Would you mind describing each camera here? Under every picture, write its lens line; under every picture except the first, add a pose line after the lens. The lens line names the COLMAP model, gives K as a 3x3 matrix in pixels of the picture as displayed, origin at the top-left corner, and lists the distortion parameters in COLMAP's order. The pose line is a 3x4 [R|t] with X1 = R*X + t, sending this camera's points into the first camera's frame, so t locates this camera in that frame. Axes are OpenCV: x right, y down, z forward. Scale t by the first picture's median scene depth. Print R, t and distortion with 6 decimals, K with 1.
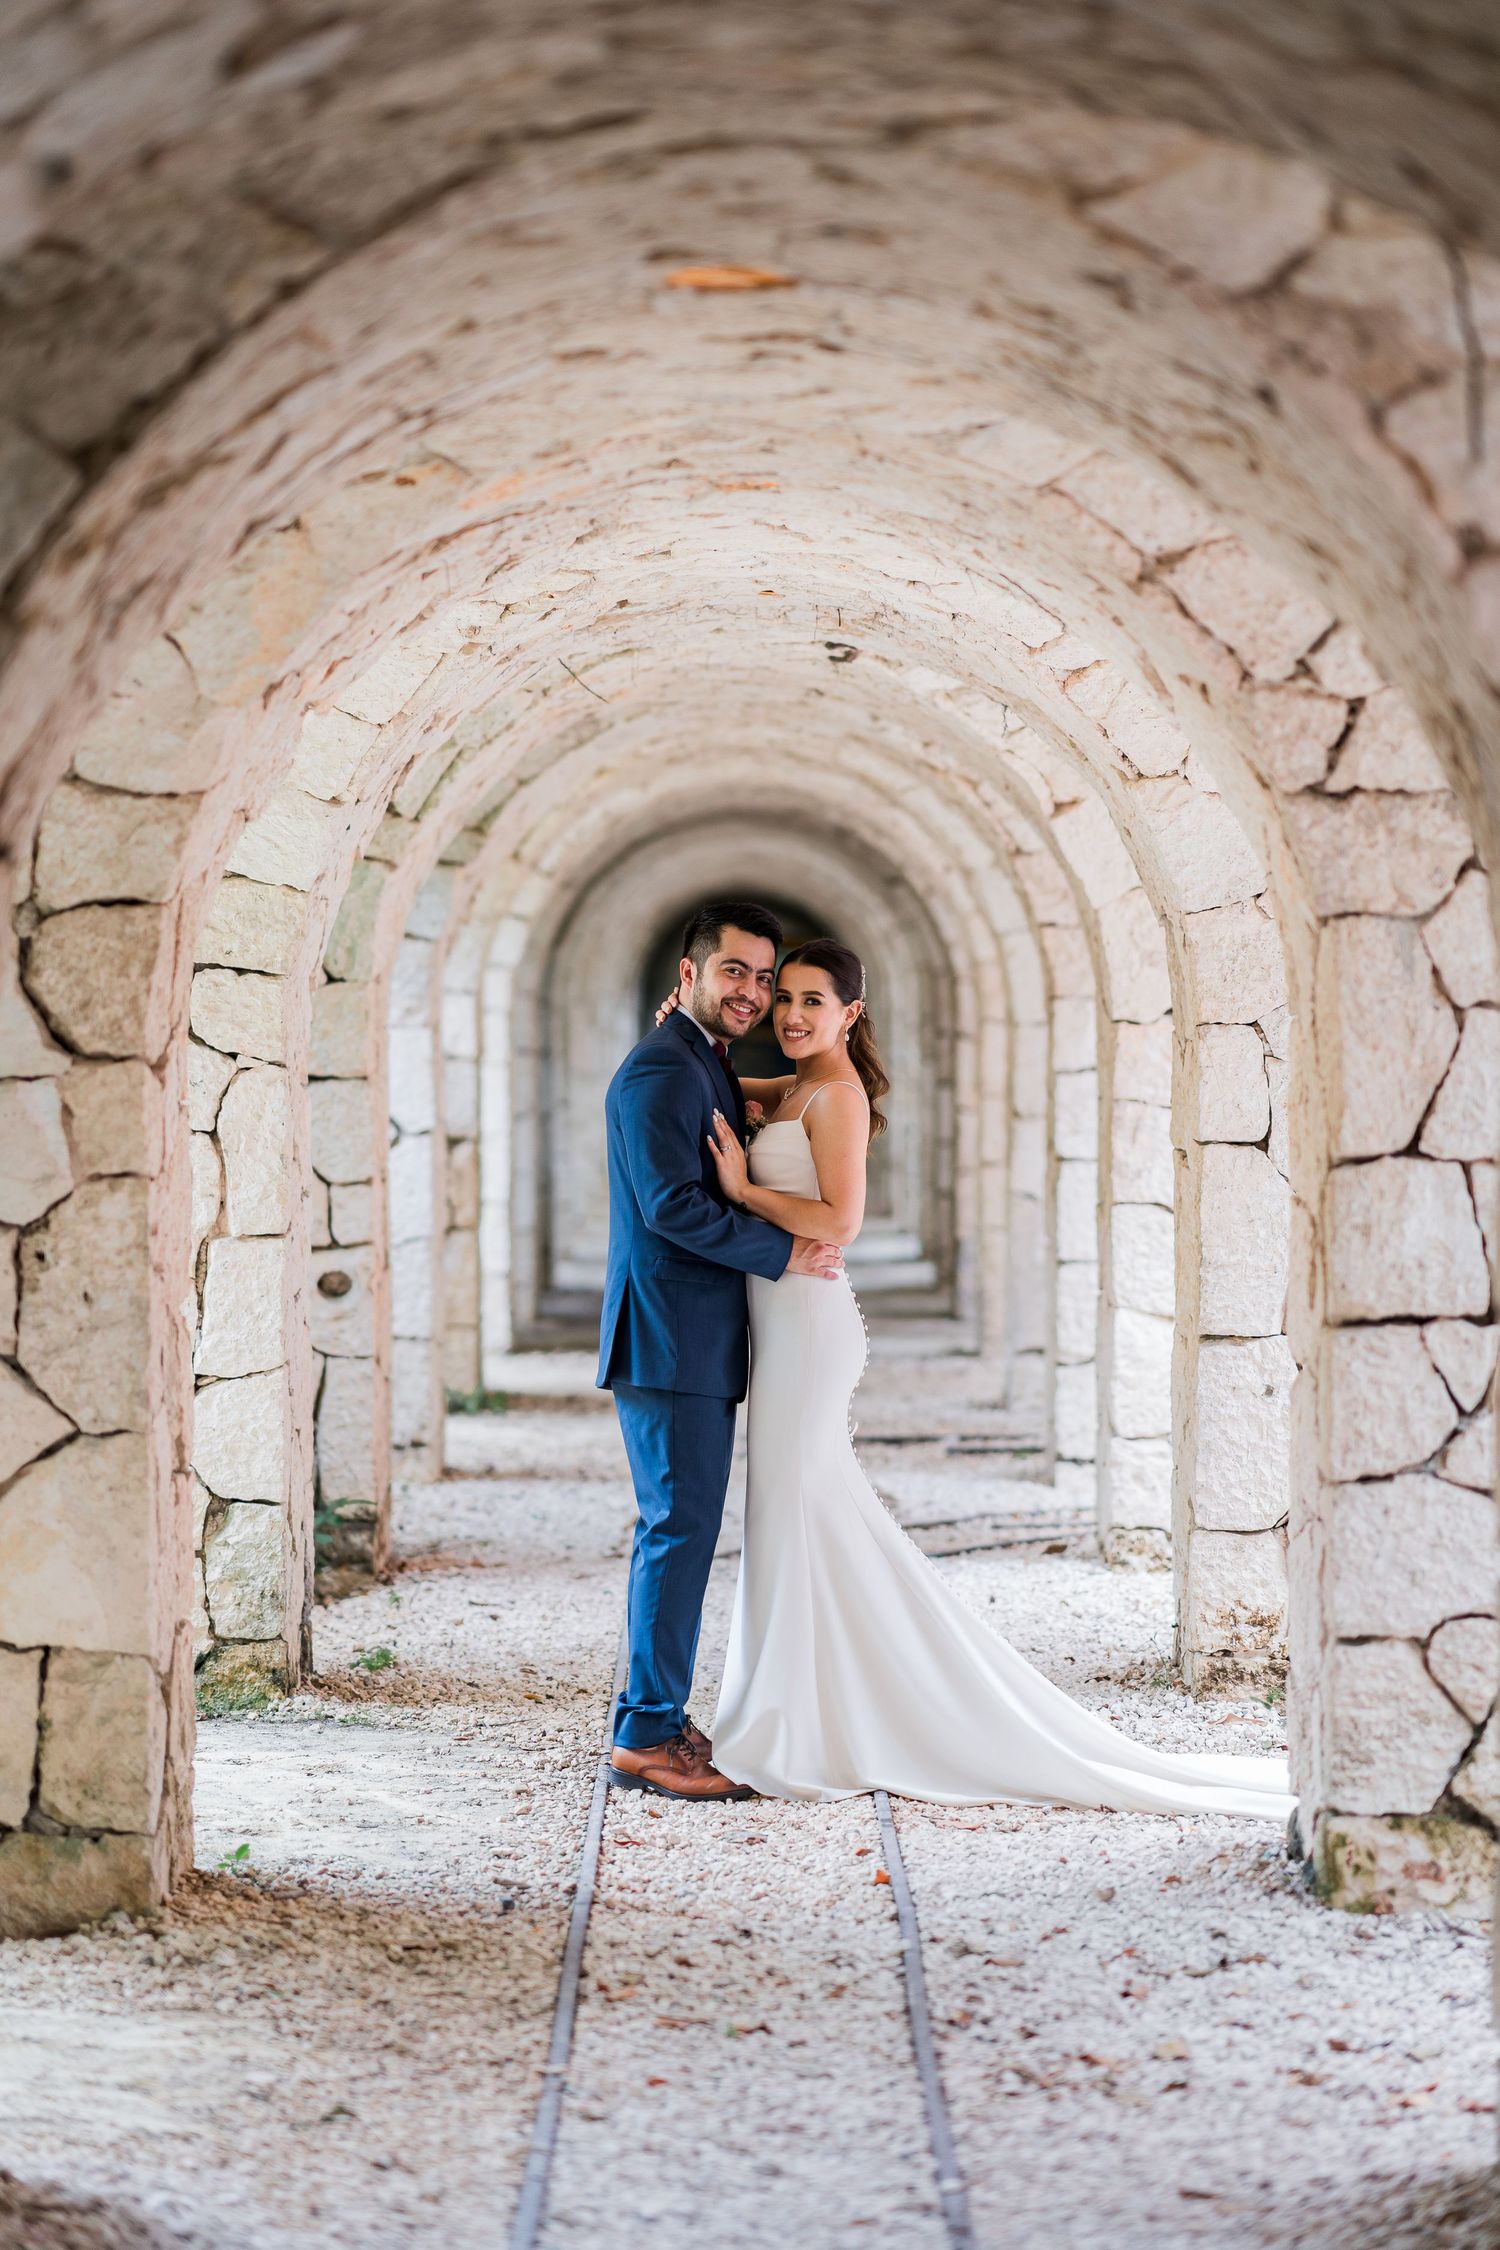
lens RADIAL K [[5510.9, 0, 750.0], [0, 5510.9, 1125.0], [0, 0, 1]] dist [0.036013, -0.188857]
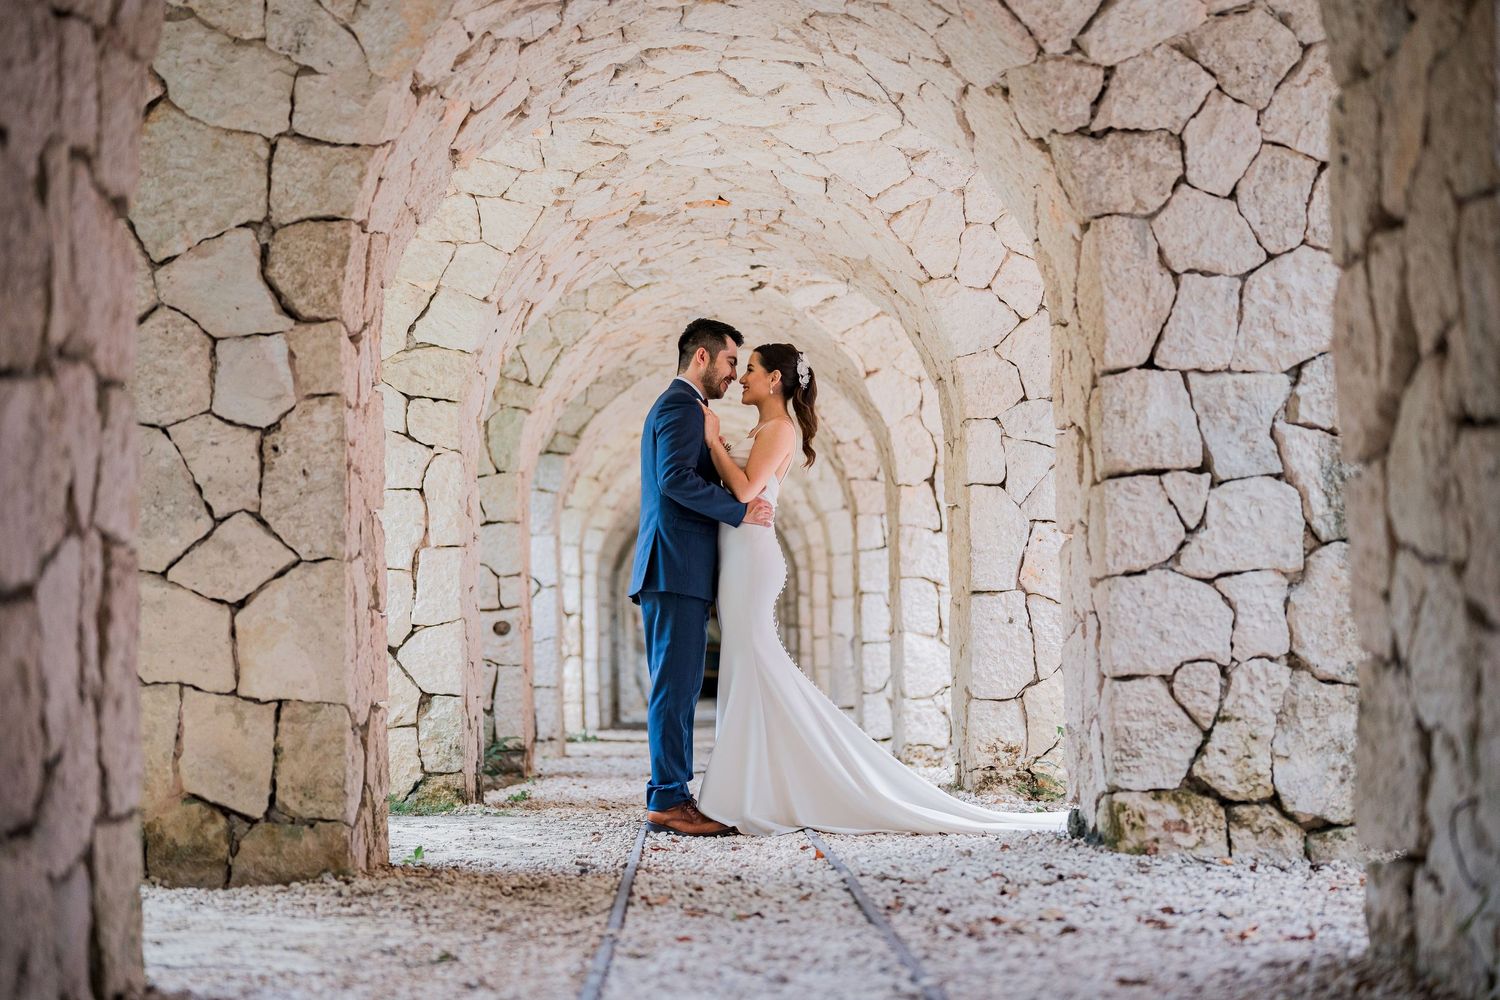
lens RADIAL K [[2164.6, 0, 738.2], [0, 2164.6, 490.6], [0, 0, 1]] dist [-0.013919, 0.219339]
pose [[0.999597, -0.020308, 0.019814, -0.010376], [0.022239, 0.994469, -0.102650, 0.101452], [-0.017620, 0.103049, 0.994520, 0.391314]]
